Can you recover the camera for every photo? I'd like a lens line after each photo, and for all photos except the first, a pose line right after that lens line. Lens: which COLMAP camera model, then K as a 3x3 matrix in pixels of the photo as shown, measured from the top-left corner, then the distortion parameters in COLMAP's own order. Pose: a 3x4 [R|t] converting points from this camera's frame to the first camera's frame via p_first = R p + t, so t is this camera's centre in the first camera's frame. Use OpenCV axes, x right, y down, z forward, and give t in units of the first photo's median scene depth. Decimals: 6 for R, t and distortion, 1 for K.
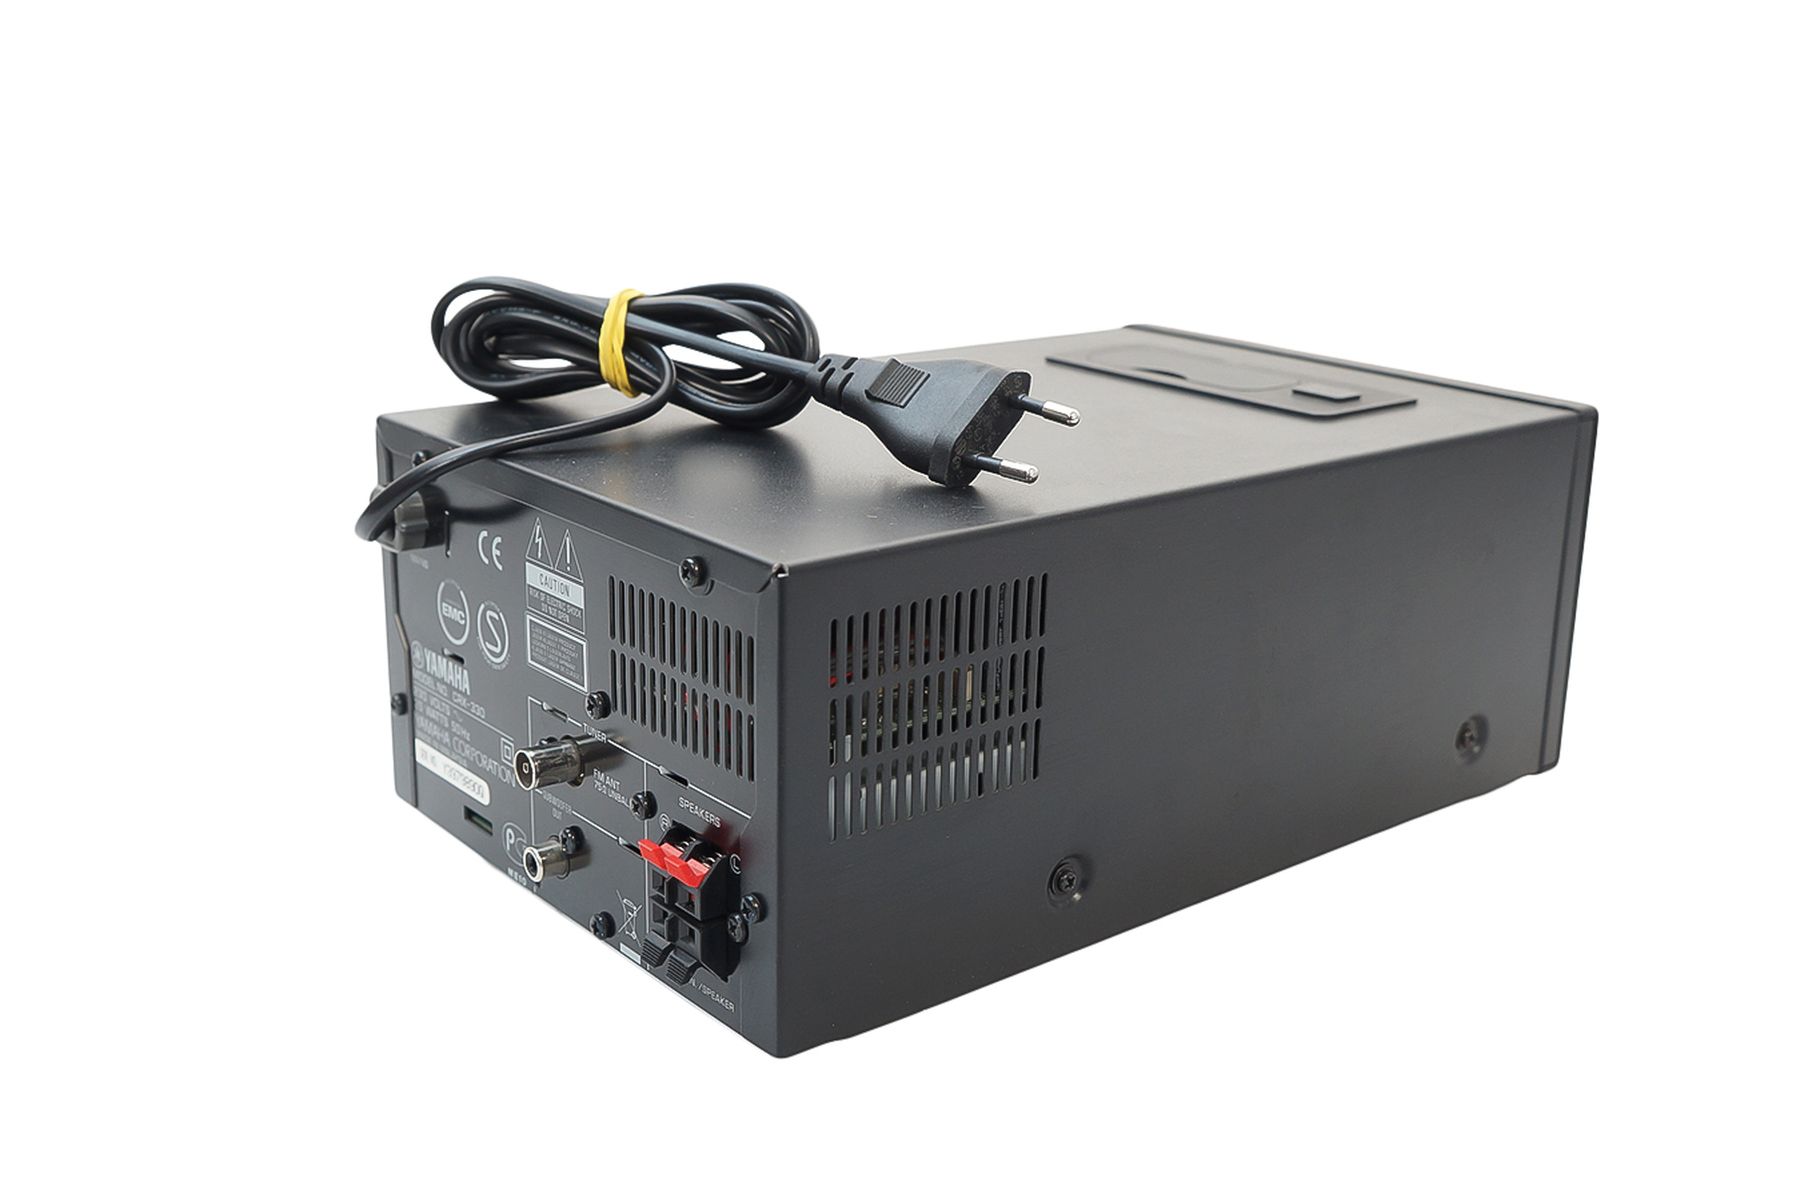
lens RADIAL K [[1927.6, 0, 898.8], [0, 1927.6, 592.9], [0, 0, 1]] dist [-0.013601, 0.000000]
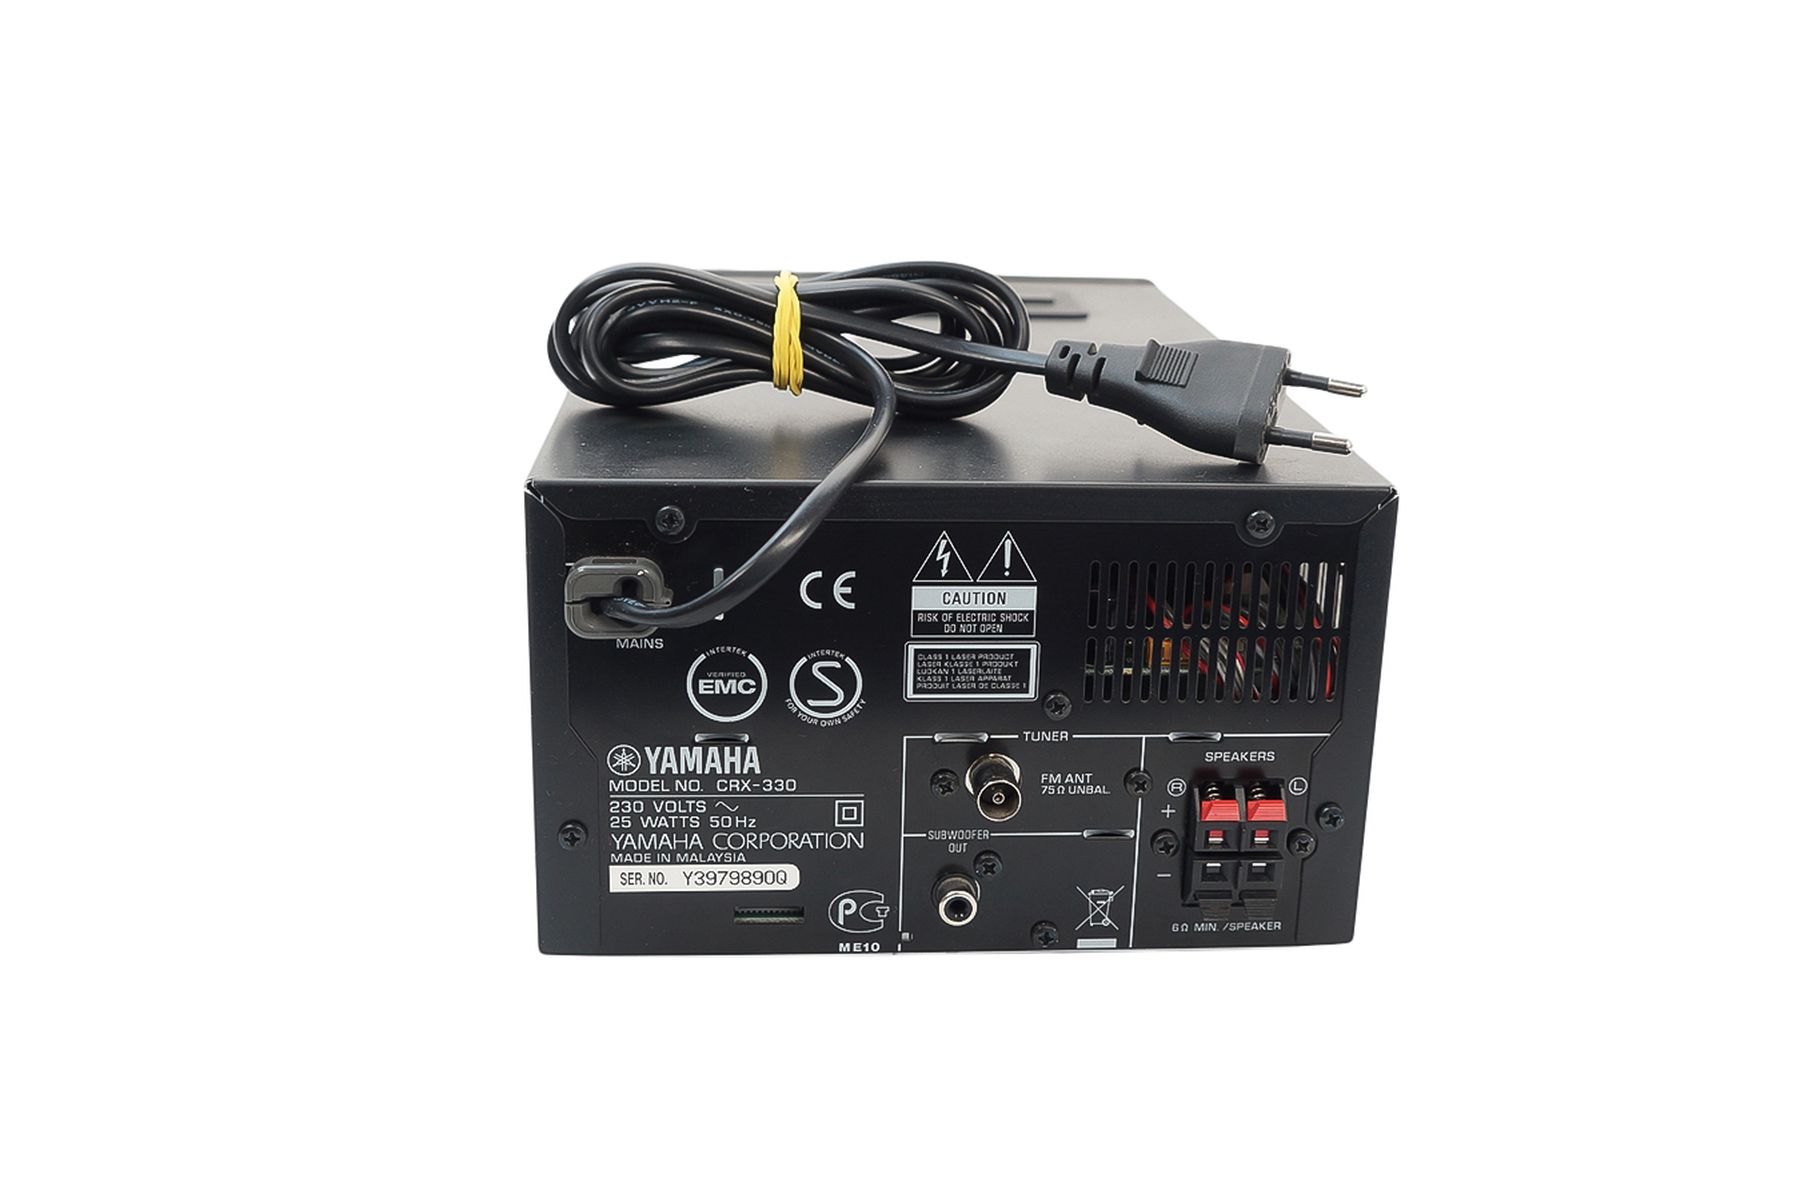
lens RADIAL K [[1927.6, 0, 900.6], [0, 1927.6, 599.3], [0, 0, 1]] dist [-0.013601, 0.000000]
pose [[0.573564, -0.262948, 0.775811, -0.836026], [0.214072, 0.962283, 0.167883, -0.151281], [-0.790694, 0.069788, 0.608221, 0.439959]]
